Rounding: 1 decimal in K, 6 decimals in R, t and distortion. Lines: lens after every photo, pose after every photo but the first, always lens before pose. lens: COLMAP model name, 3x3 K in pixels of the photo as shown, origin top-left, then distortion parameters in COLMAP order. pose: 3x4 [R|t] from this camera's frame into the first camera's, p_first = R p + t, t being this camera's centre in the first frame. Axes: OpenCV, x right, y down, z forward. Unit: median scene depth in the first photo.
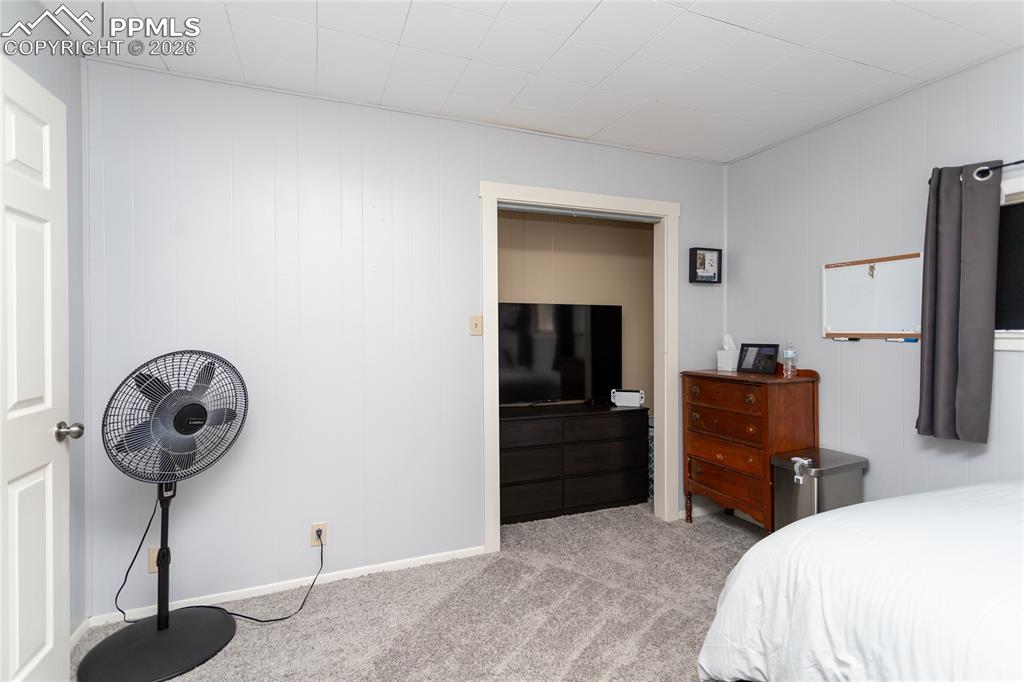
lens RADIAL K [[489.8, 0, 514.4], [0, 489.8, 335.2], [0, 0, 1]] dist [-0.000493, 0.000876]
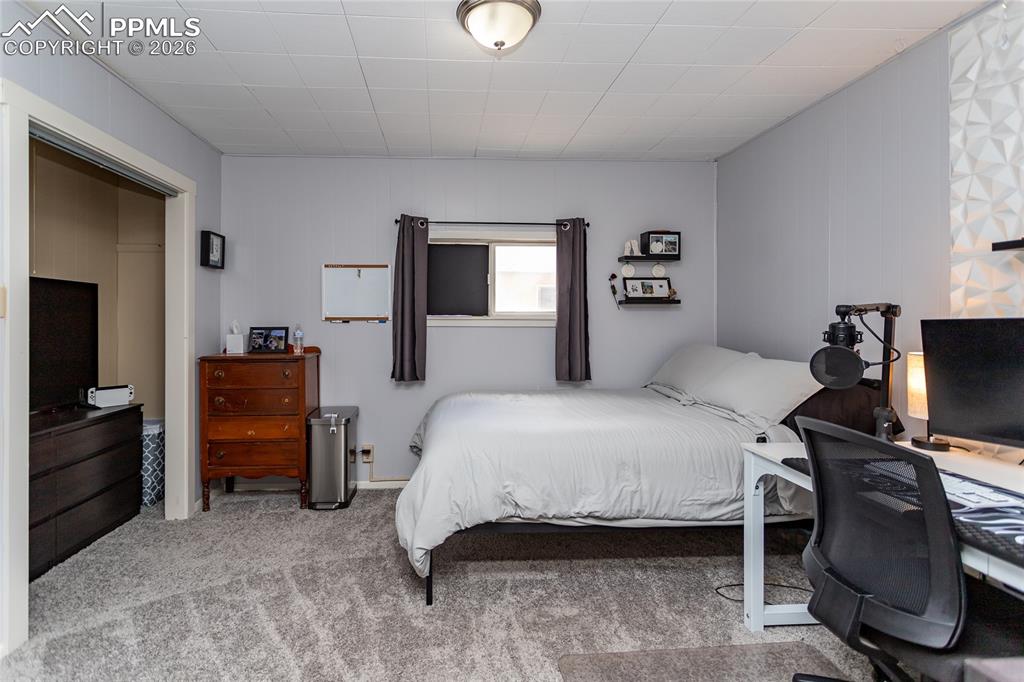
lens RADIAL K [[489.8, 0, 488.4], [0, 489.8, 319.0], [0, 0, 1]] dist [-0.000493, 0.000876]
pose [[0.320196, -0.001886, 0.947350, -0.434931], [0.009945, 0.999950, -0.001371, 0.006470], [-0.947299, 0.009861, 0.320198, 0.167399]]
